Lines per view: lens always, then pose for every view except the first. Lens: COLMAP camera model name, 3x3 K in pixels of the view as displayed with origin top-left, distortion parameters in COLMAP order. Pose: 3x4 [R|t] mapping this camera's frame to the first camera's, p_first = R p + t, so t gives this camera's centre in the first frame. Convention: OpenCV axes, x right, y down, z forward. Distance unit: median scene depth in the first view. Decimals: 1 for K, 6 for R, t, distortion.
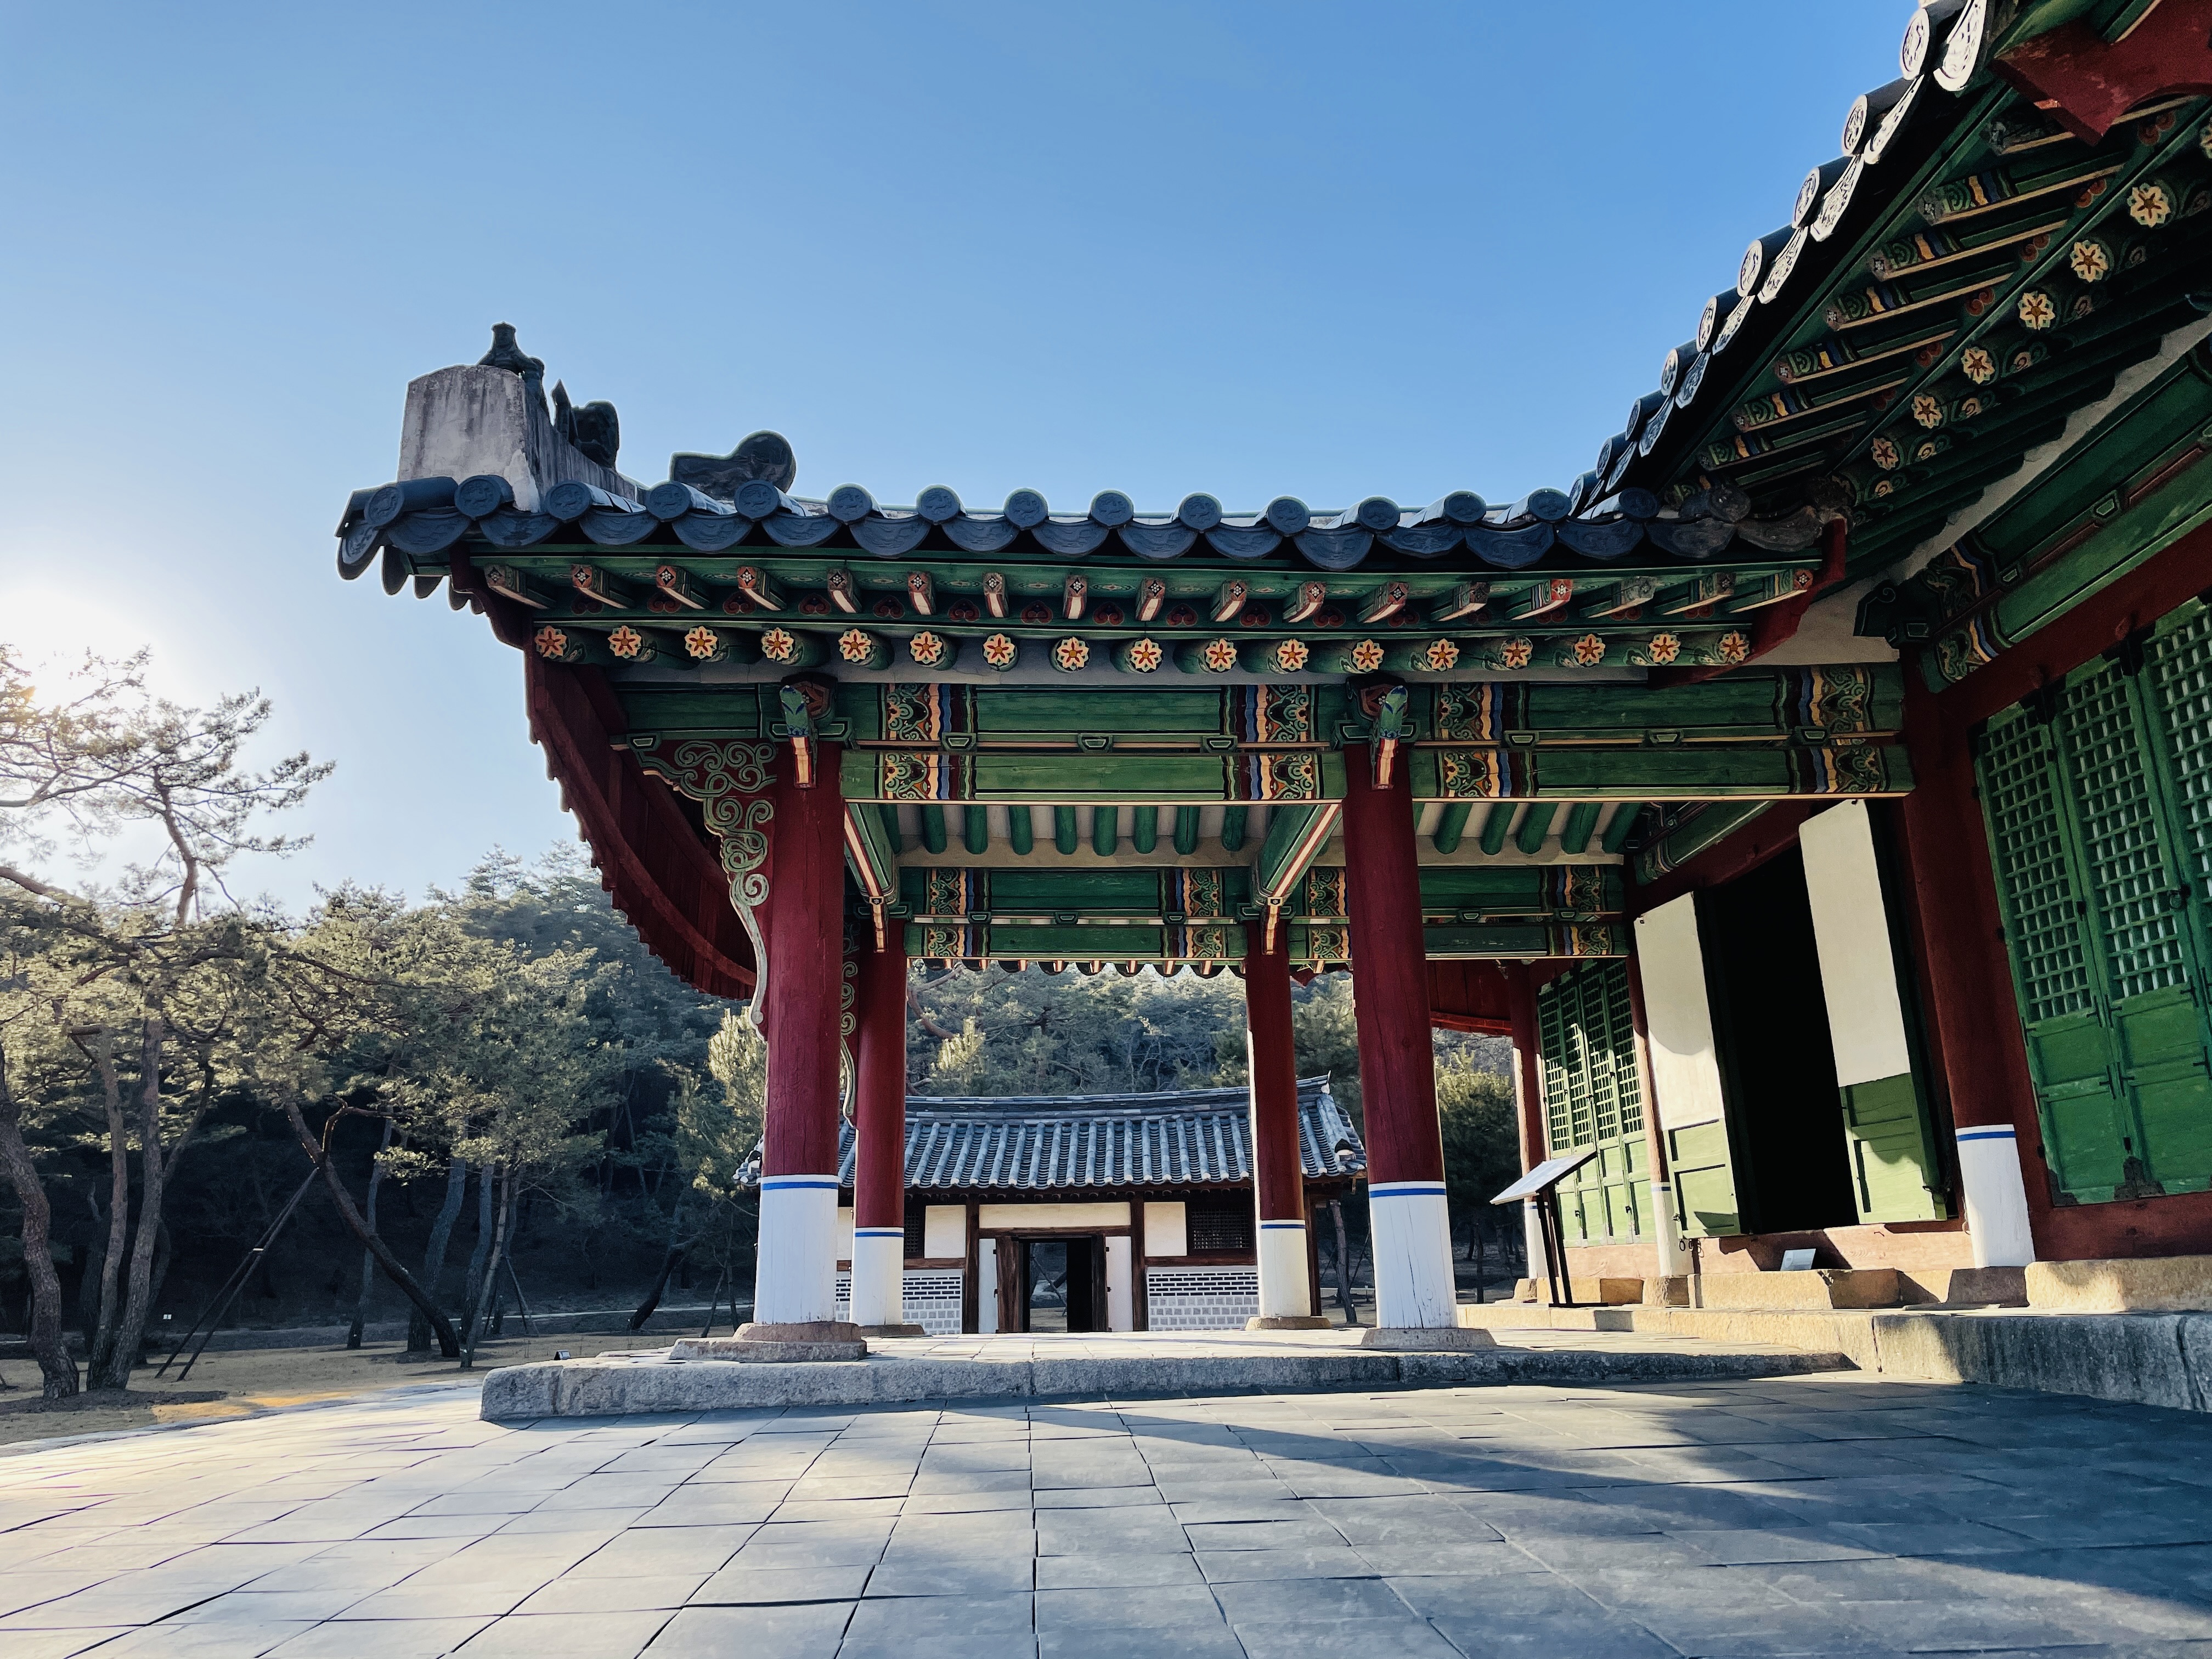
lens RADIAL K [[1651.7, 0, 1118.3], [0, 1651.7, 808.3], [0, 0, 1]] dist [0.064920, -0.067284]
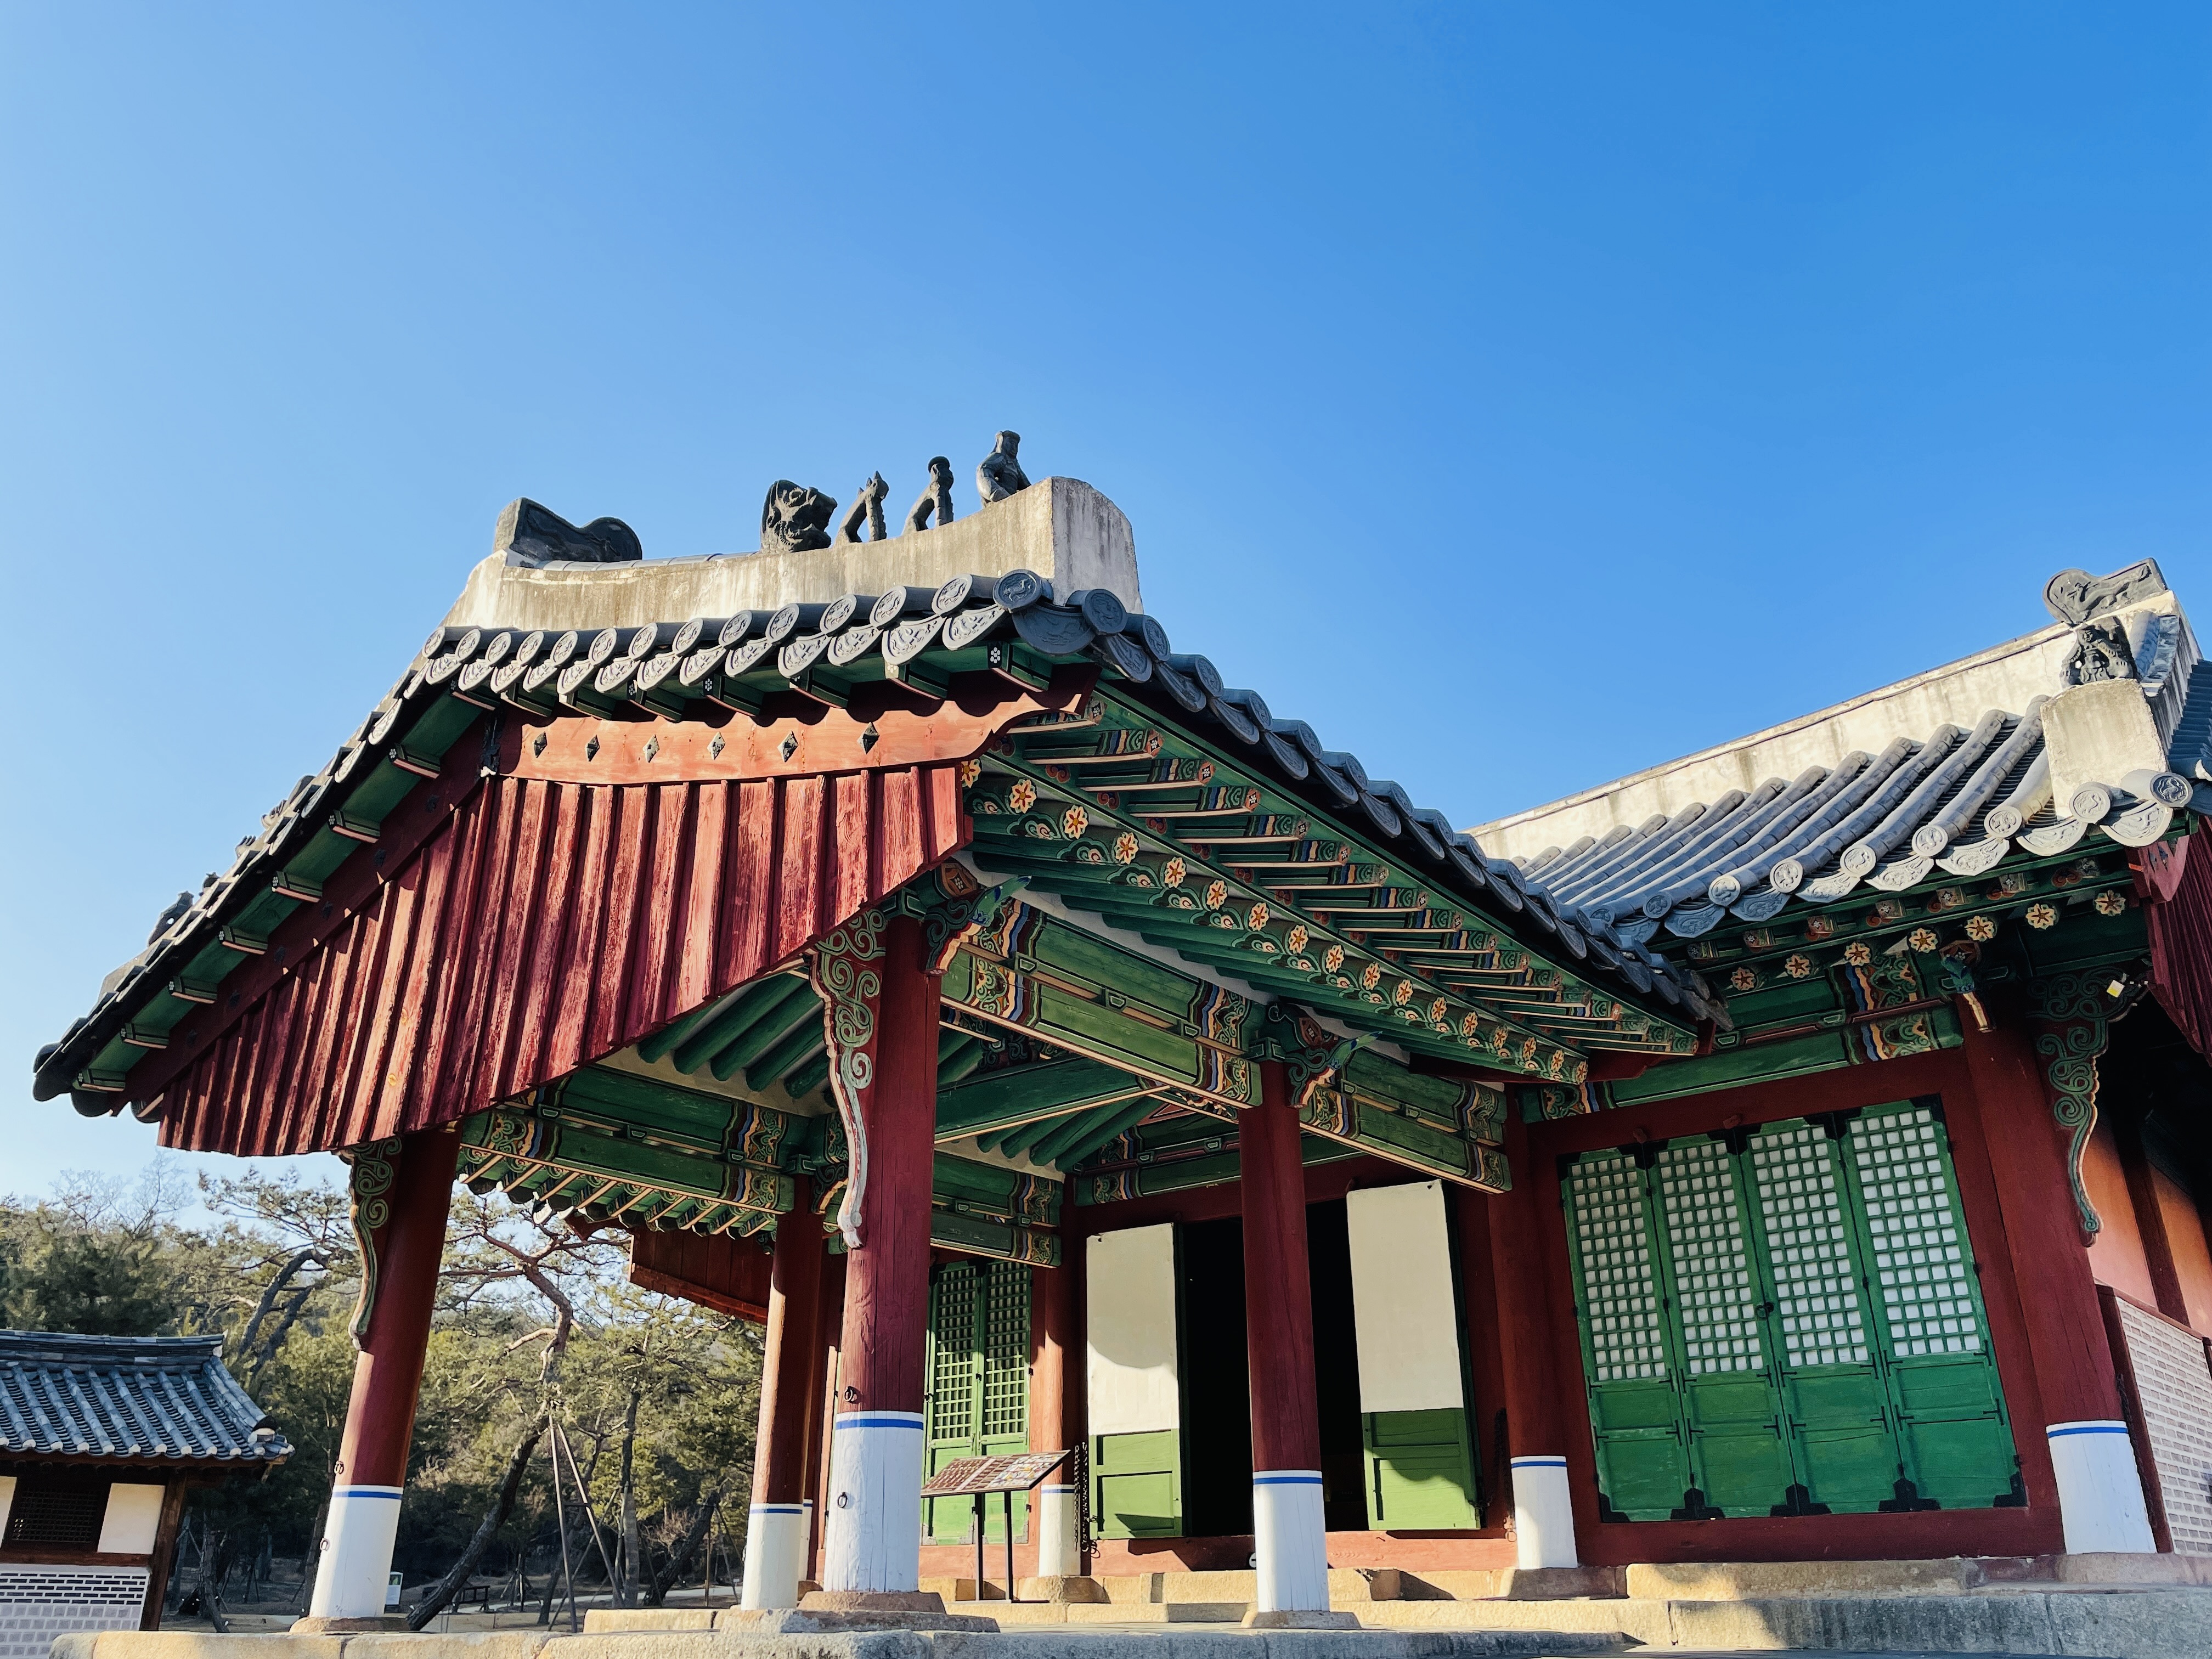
lens RADIAL K [[1651.7, 0, 1108.1], [0, 1651.7, 806.9], [0, 0, 1]] dist [0.064920, -0.067284]
pose [[0.678409, 0.332415, 0.655181, -0.737561], [-0.213899, 0.942520, -0.256717, 0.112558], [-0.702857, 0.034017, 0.710517, 0.265010]]
